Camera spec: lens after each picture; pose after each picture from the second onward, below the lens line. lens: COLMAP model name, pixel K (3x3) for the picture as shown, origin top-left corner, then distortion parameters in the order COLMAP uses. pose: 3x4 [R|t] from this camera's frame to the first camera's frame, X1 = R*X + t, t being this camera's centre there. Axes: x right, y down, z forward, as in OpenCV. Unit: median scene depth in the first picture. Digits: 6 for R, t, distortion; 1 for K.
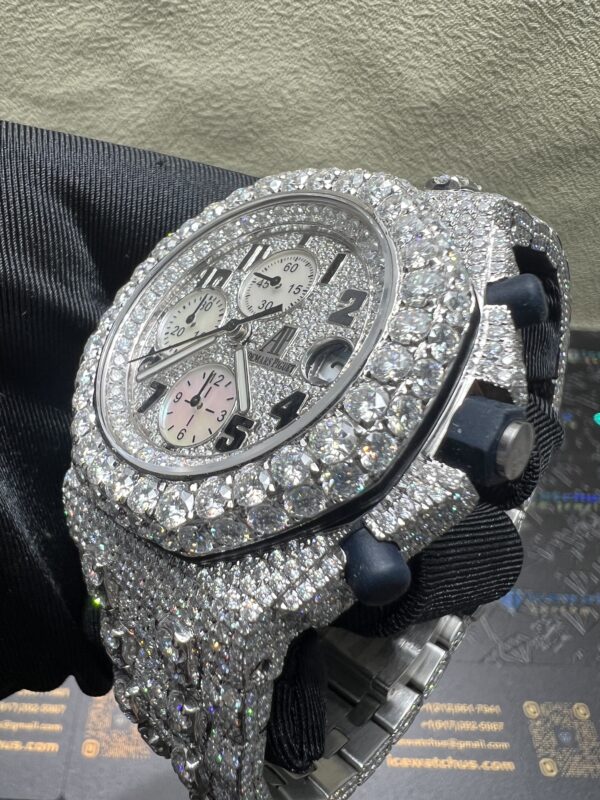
lens RADIAL K [[601.9, 0, 302.7], [0, 601.9, 397.0], [0, 0, 1]] dist [-0.028839, -0.000091]
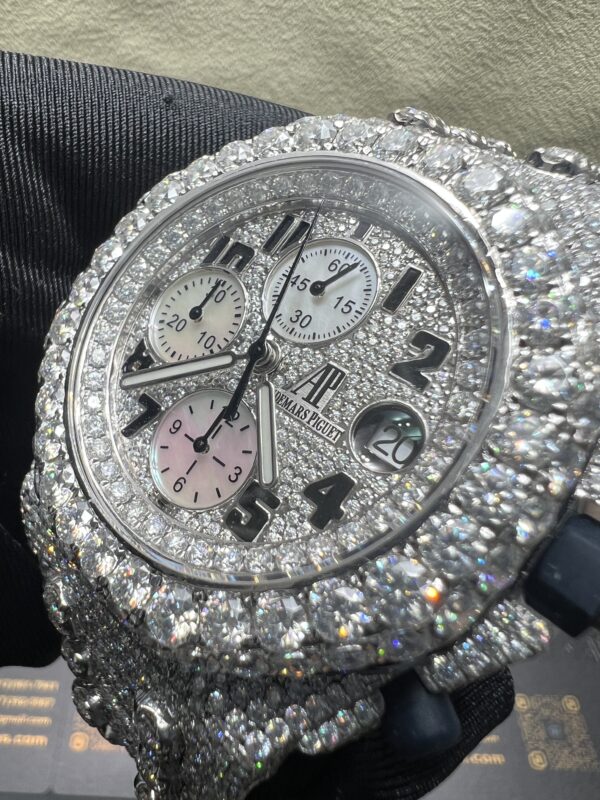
lens RADIAL K [[600.1, 0, 288.6], [0, 600.1, 400.3], [0, 0, 1]] dist [-0.009618, -0.002607]
pose [[0.992887, 0.101211, 0.062697, -0.119028], [-0.113170, 0.965864, 0.233022, -0.238043], [-0.036973, -0.238460, 0.970448, 0.260196]]
